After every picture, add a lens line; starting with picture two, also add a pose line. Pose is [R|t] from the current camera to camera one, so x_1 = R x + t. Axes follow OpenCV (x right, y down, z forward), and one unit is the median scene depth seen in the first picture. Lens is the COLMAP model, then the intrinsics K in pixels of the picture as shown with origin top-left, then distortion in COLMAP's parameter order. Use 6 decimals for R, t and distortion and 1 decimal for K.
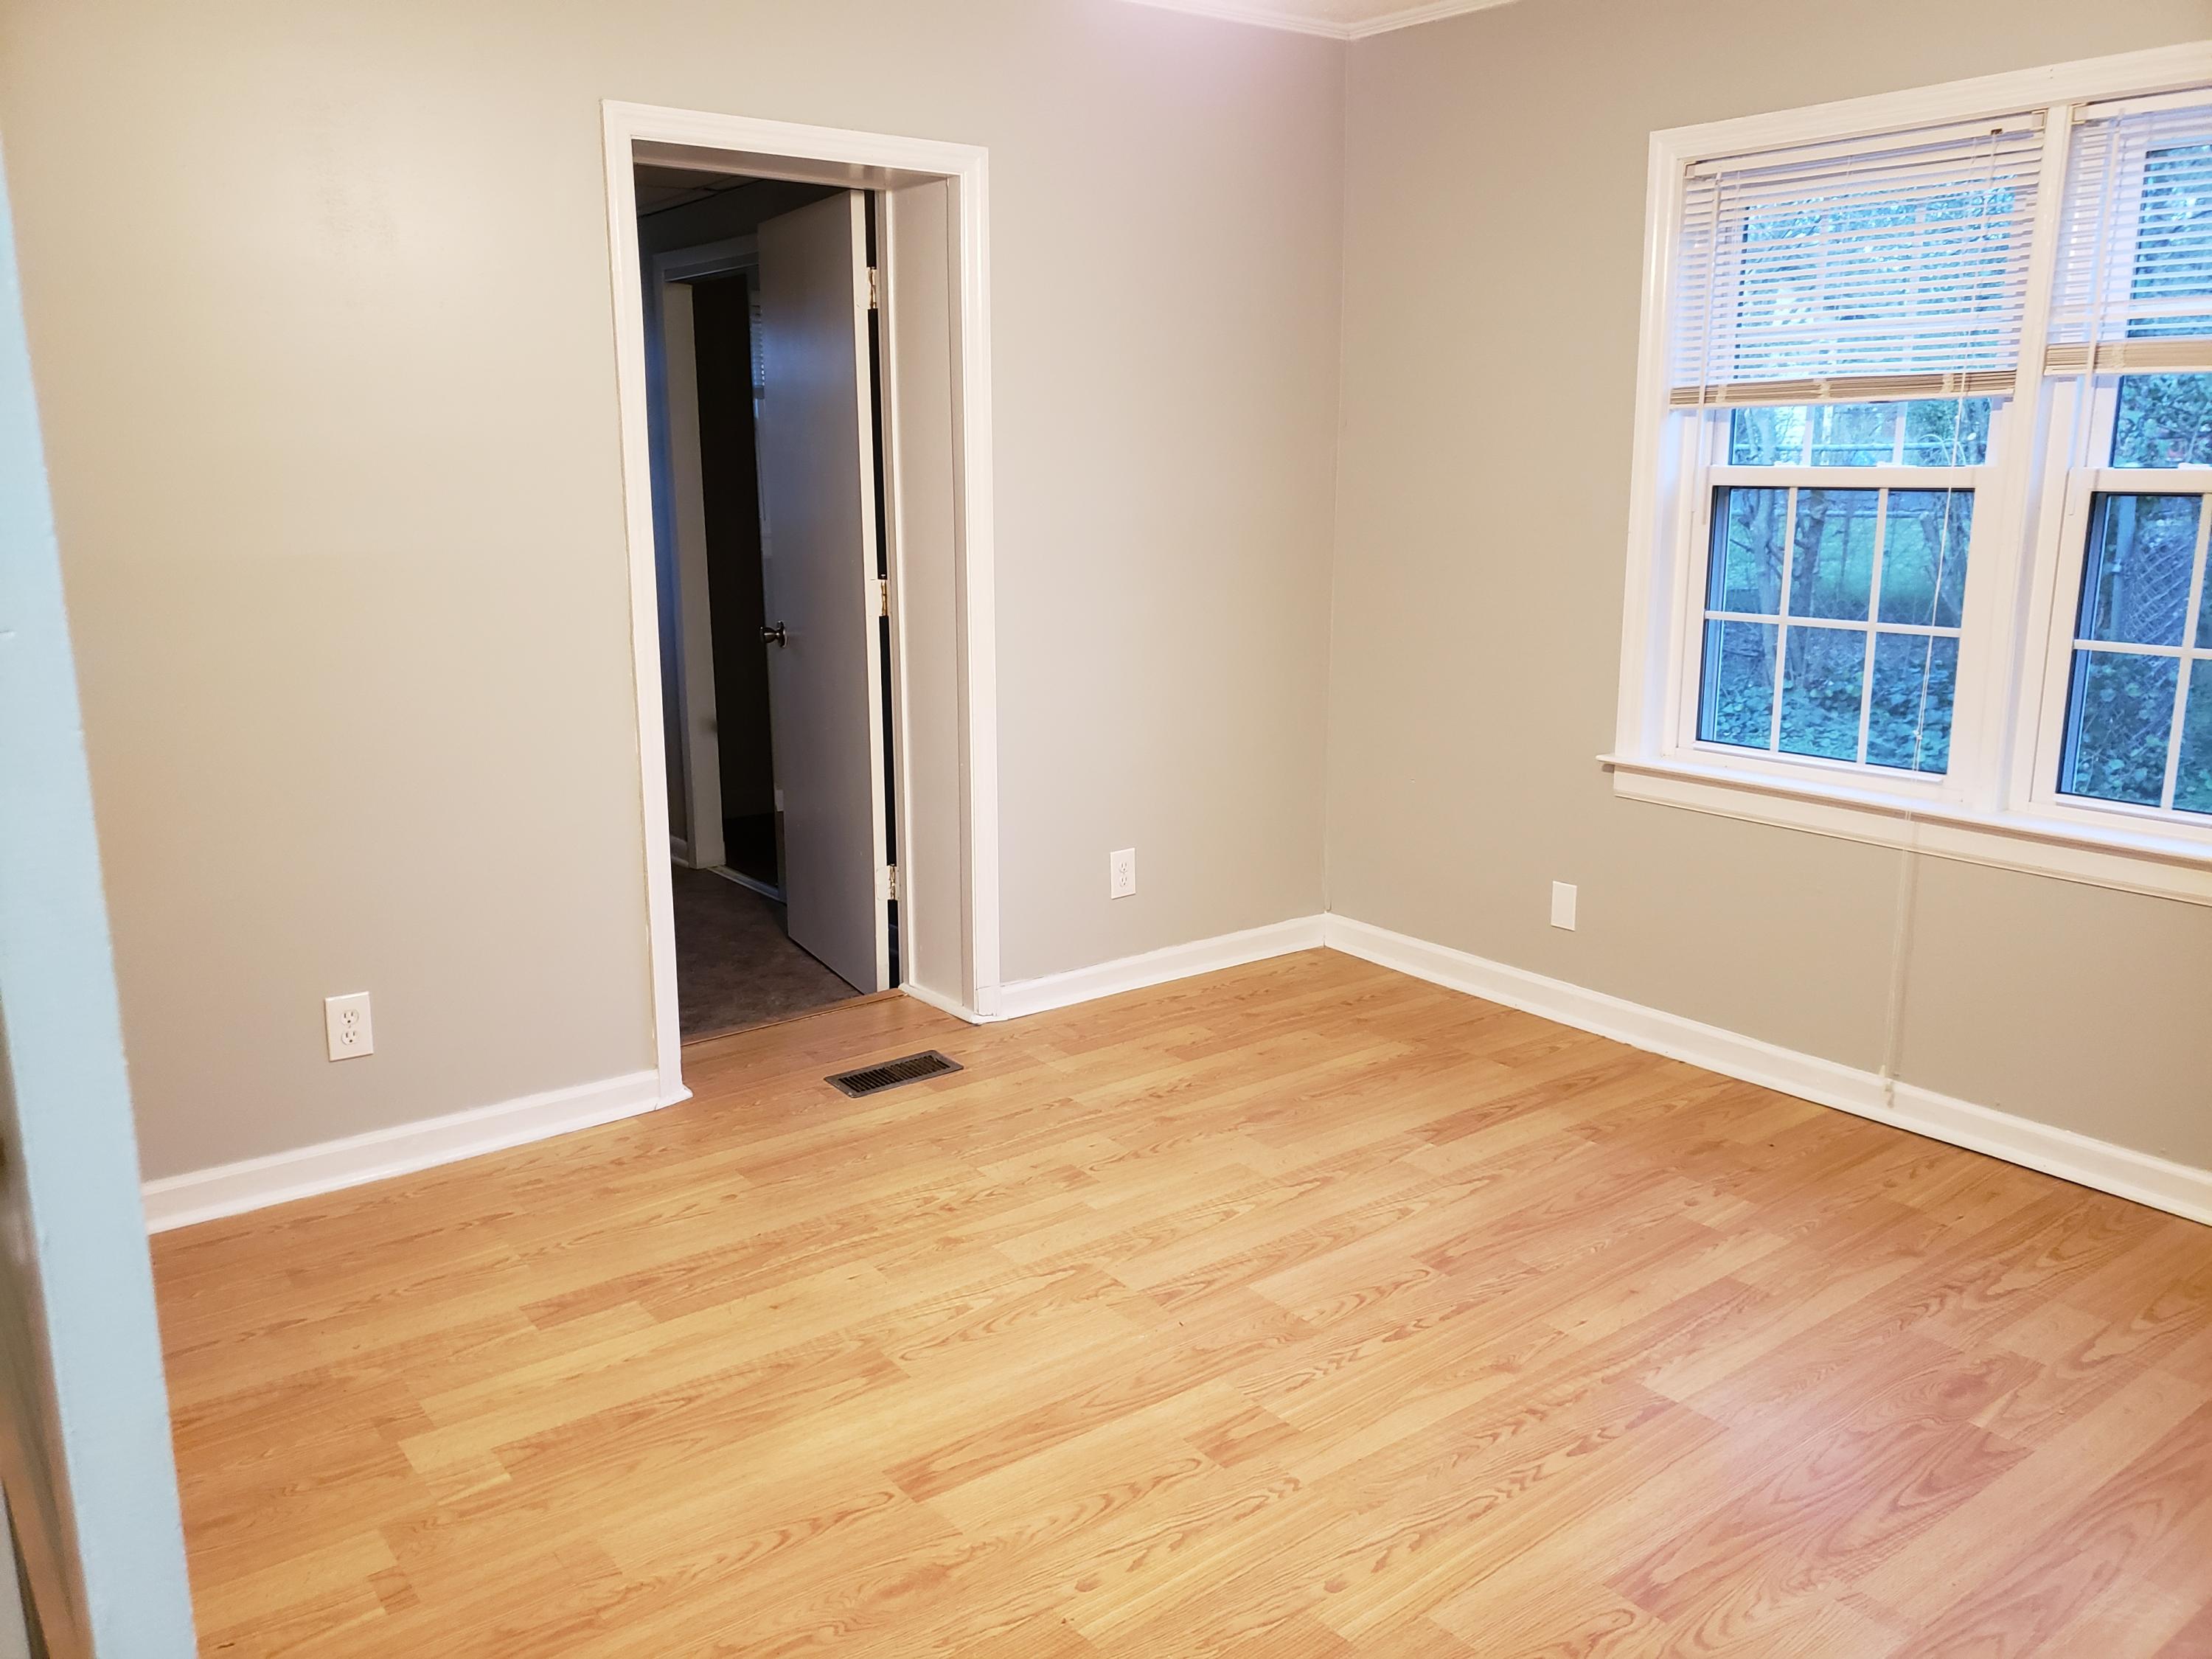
lens RADIAL K [[1763.3, 0, 1110.9], [0, 1763.3, 827.6], [0, 0, 1]] dist [0.015598, -0.006730]
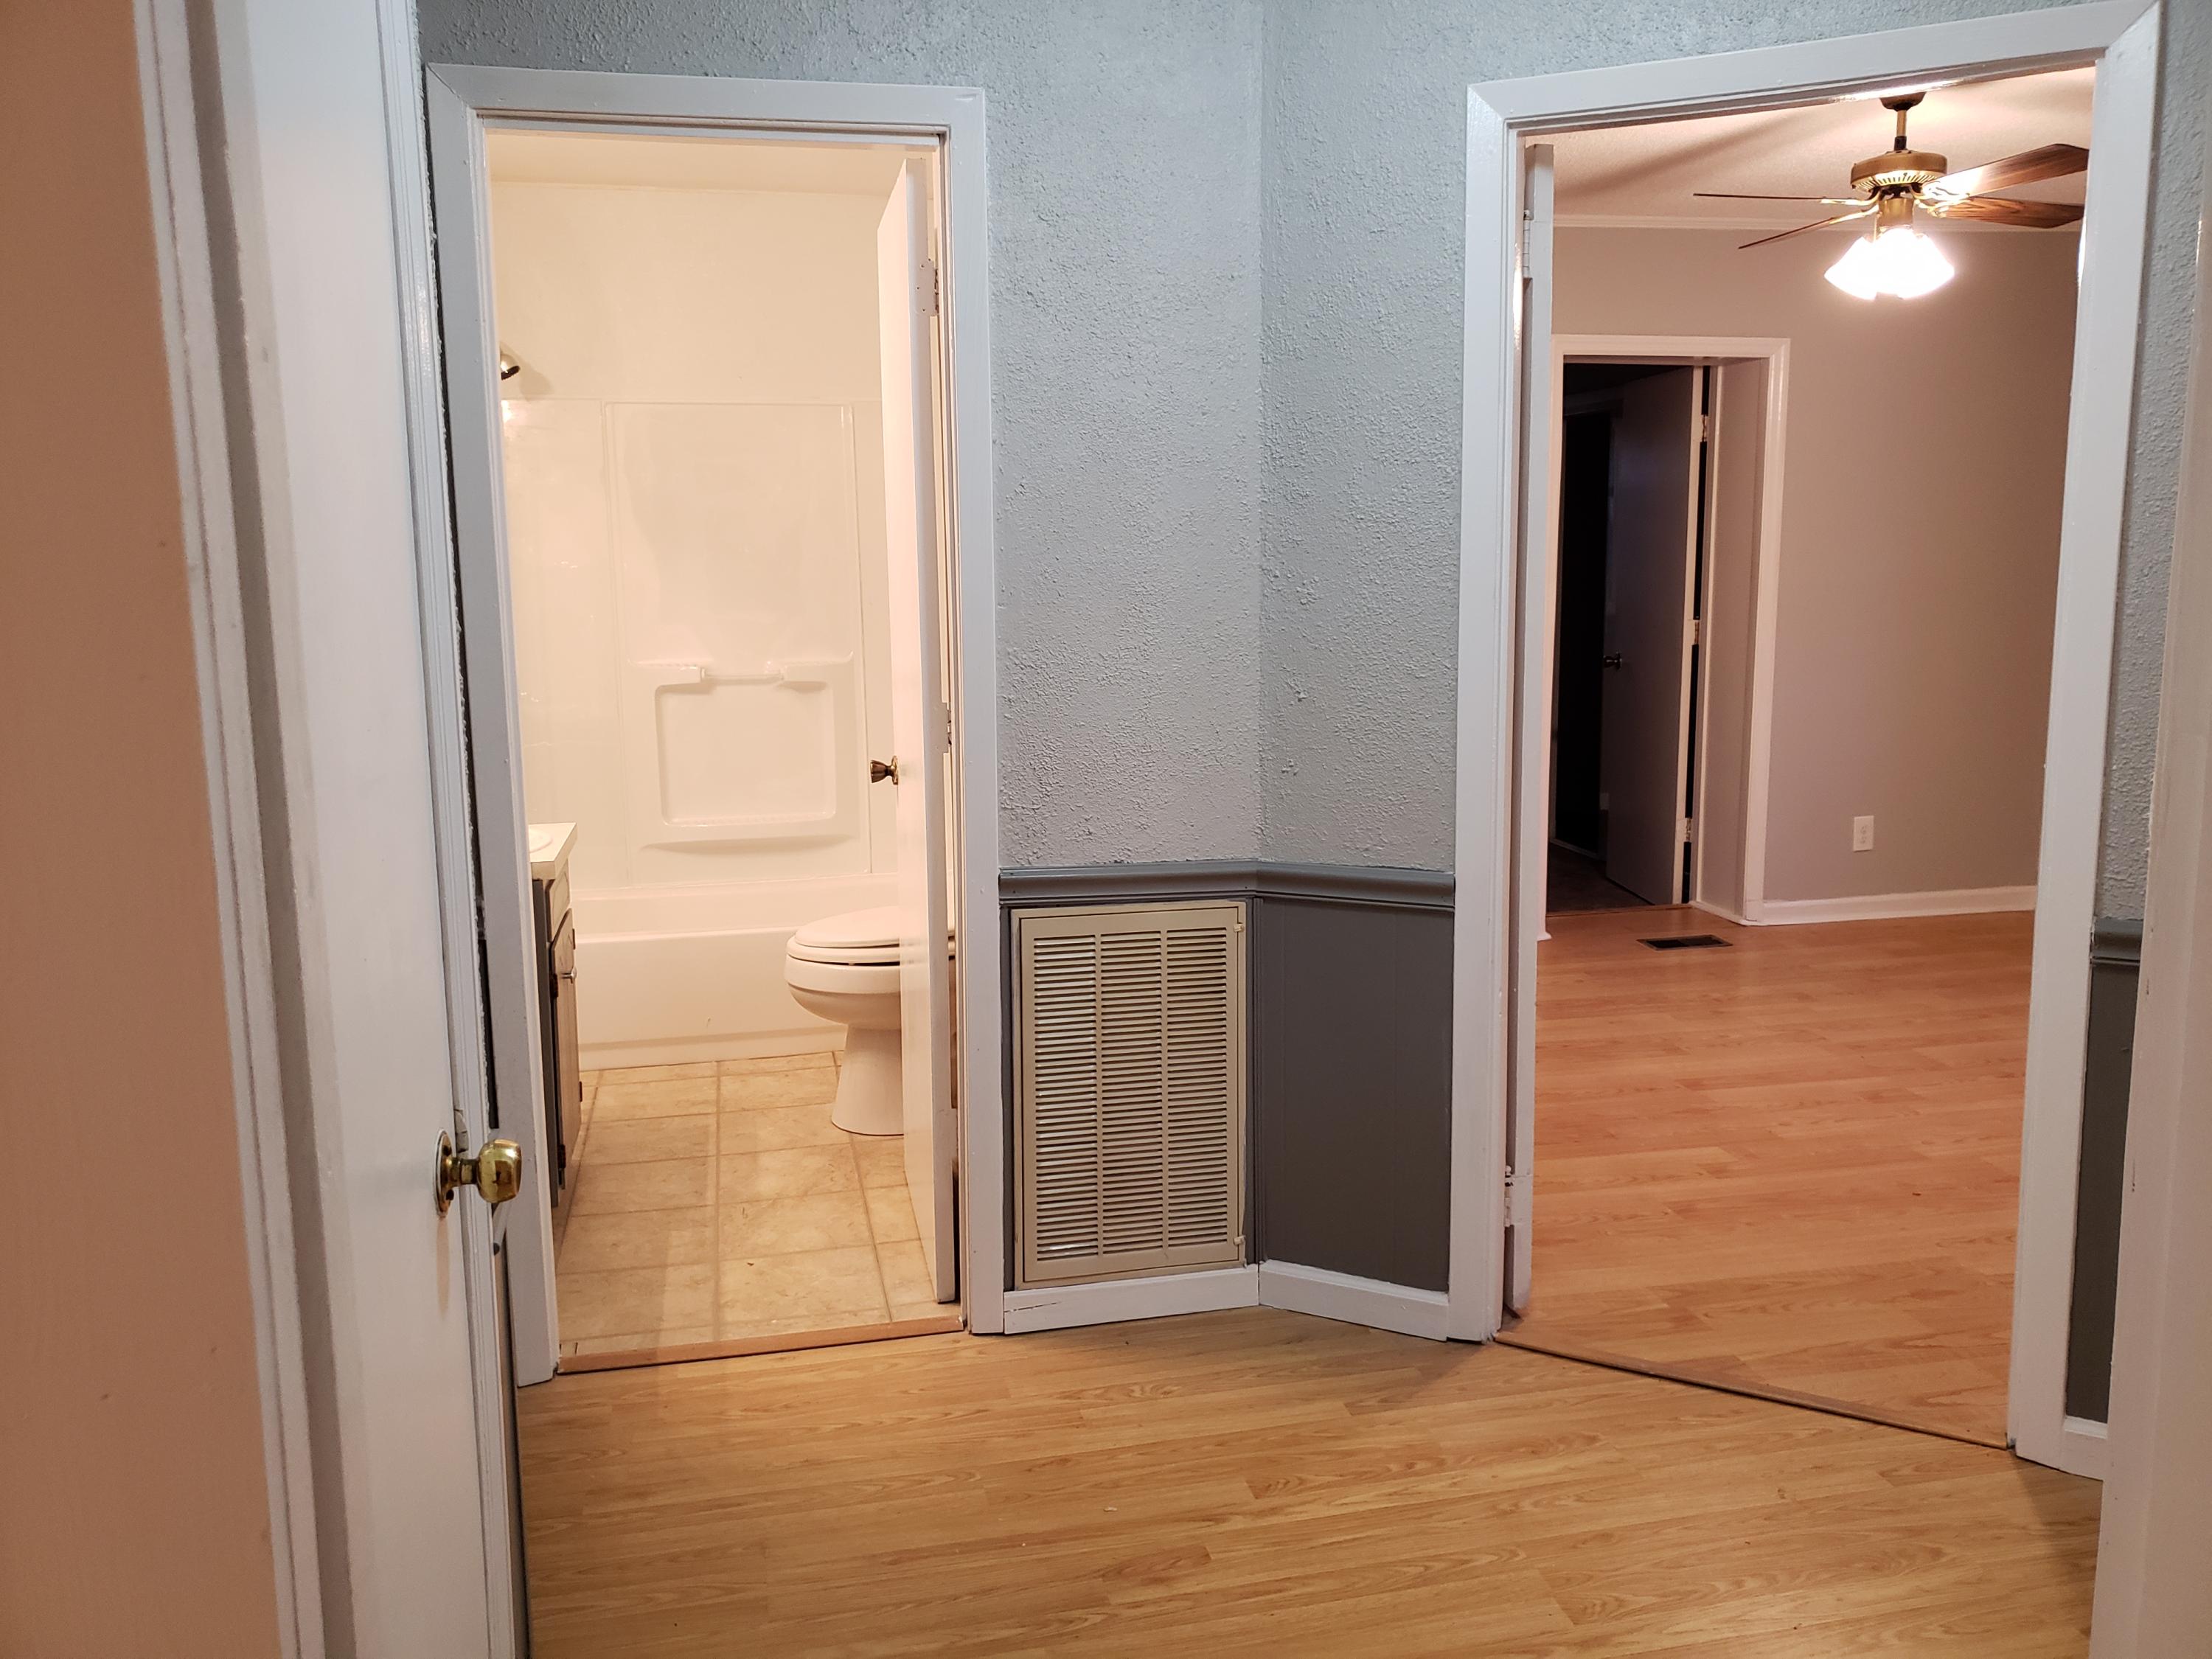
lens RADIAL K [[1763.3, 0, 1120.8], [0, 1763.3, 826.5], [0, 0, 1]] dist [0.015598, -0.006730]
pose [[0.908909, 0.057327, -0.413036, 0.058803], [-0.075163, 0.996804, -0.027049, 0.119569], [0.410165, 0.055630, 0.910313, -0.591076]]
